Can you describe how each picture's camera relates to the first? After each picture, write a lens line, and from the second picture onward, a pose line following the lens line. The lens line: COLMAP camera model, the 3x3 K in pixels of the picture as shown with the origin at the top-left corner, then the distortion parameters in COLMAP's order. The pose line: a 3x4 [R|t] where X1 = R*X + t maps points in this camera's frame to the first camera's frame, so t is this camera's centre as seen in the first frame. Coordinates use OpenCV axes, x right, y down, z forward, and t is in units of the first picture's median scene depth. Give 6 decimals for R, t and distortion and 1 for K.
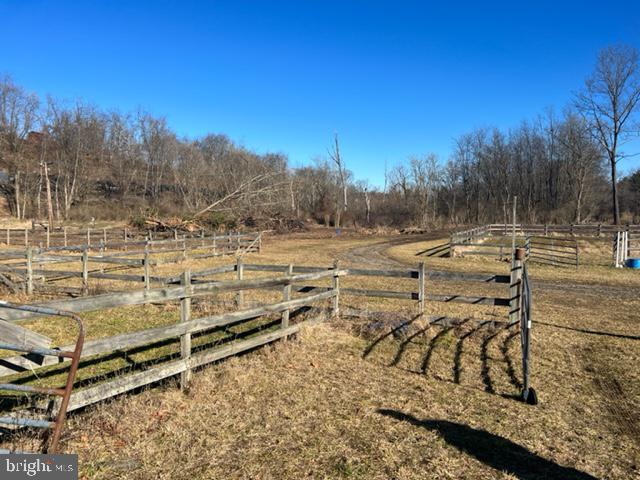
lens RADIAL K [[494.4, 0, 329.3], [0, 494.4, 244.8], [0, 0, 1]] dist [0.055017, -0.067524]
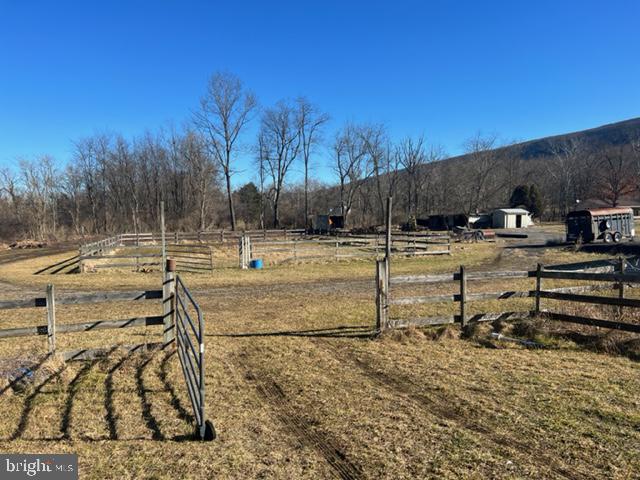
lens RADIAL K [[494.4, 0, 329.3], [0, 494.4, 244.8], [0, 0, 1]] dist [0.055017, -0.067524]
pose [[0.756400, -0.048026, 0.652344, 0.011429], [0.060004, 0.998190, 0.003913, -0.004109], [-0.651351, 0.036183, 0.757913, 0.124480]]
